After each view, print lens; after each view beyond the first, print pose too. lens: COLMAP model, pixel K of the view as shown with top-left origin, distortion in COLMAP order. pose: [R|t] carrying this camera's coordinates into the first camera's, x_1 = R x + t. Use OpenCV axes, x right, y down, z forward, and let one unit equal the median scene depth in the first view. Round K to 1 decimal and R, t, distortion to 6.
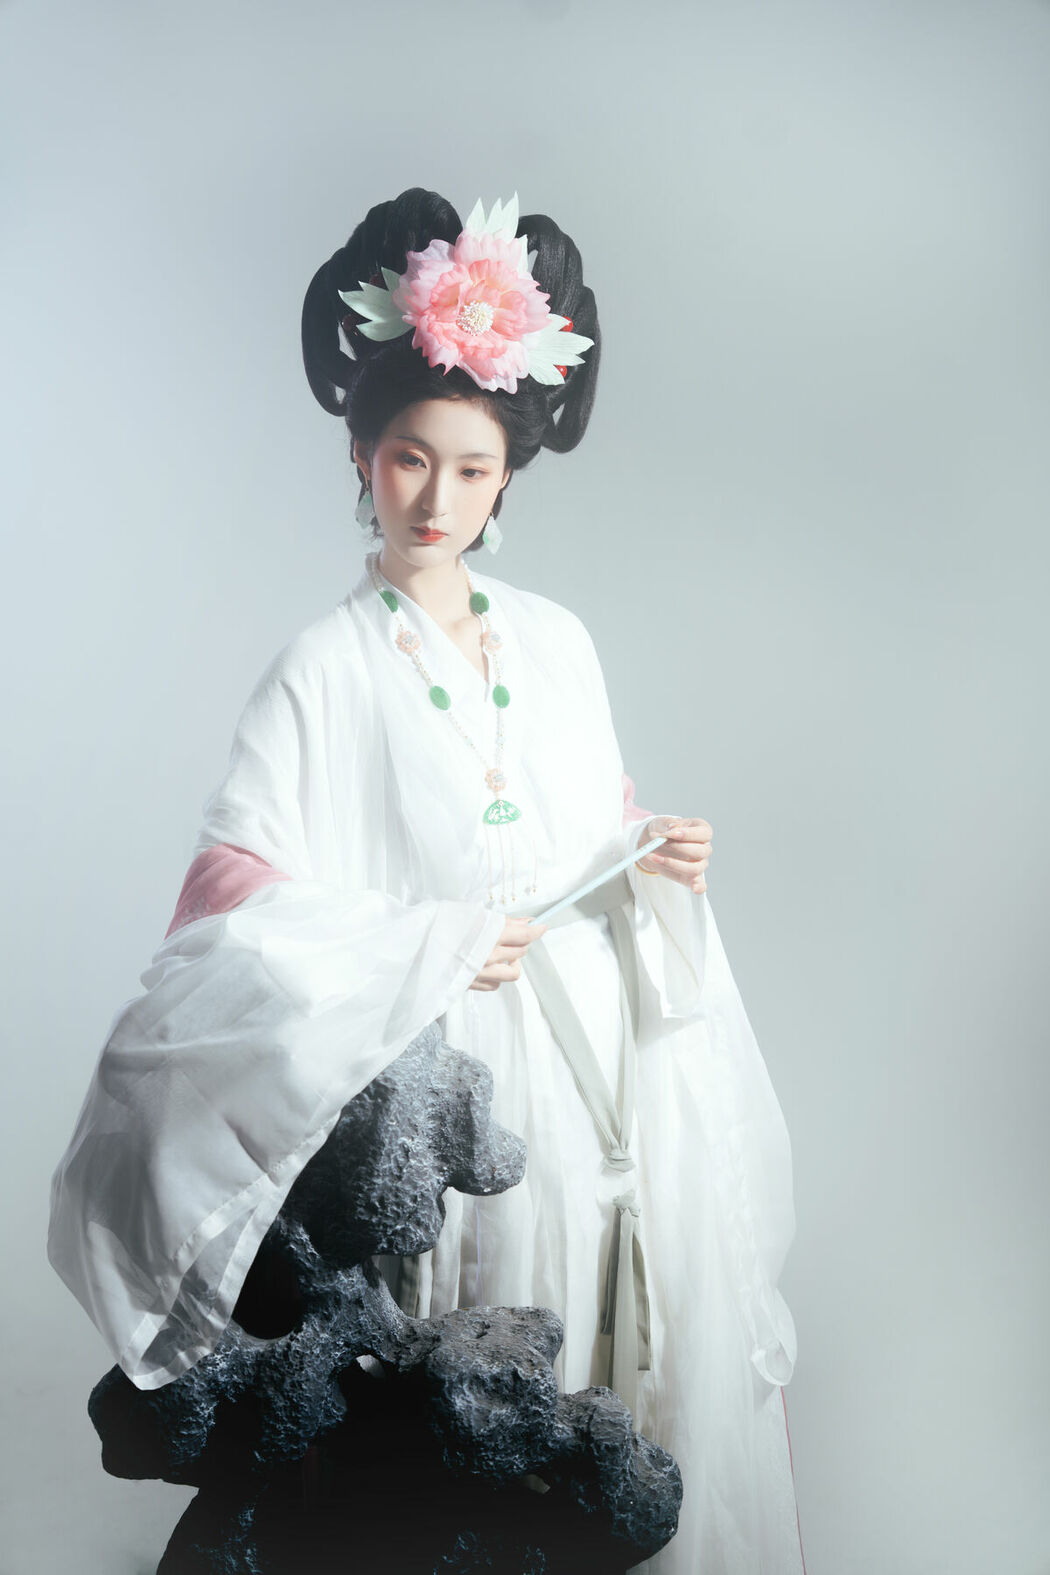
lens RADIAL K [[2828.1, 0, 510.2], [0, 2828.1, 774.4], [0, 0, 1]] dist [0.228208, 0.000000]
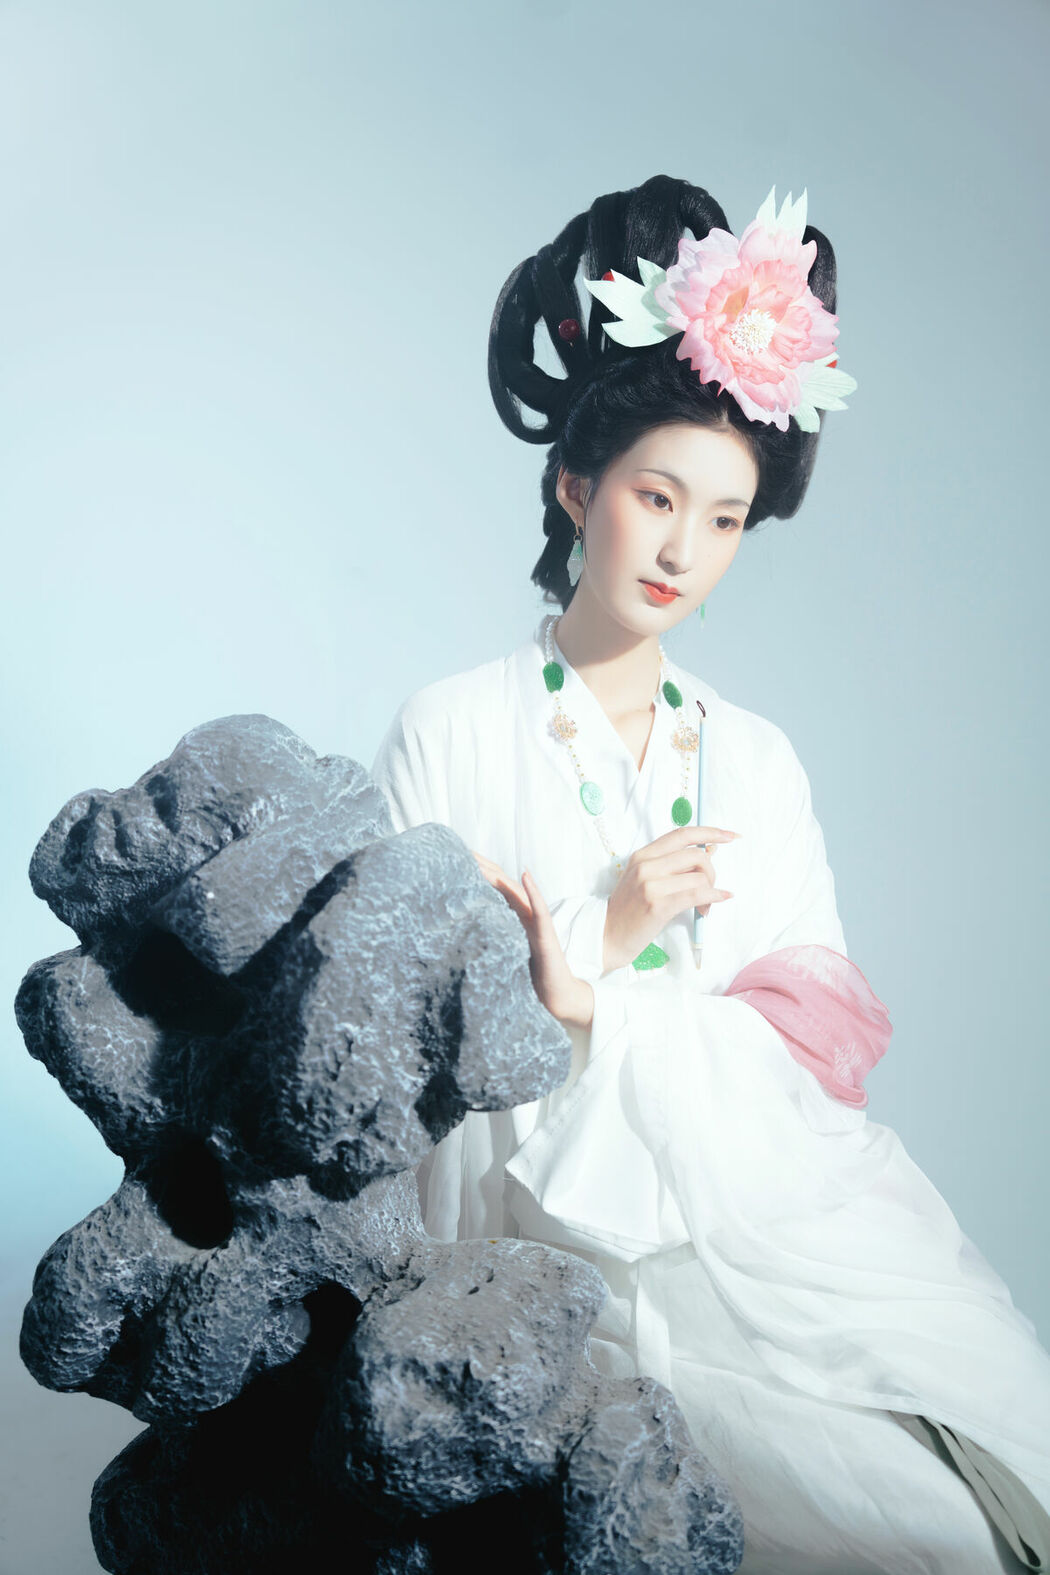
lens RADIAL K [[2154.9, 0, 507.5], [0, 2154.9, 797.2], [0, 0, 1]] dist [0.142314, 0.000000]
pose [[0.923069, 0.113998, -0.367352, 0.194261], [-0.069721, 0.988839, 0.131668, -0.004216], [0.378262, -0.095927, 0.920715, 0.511567]]
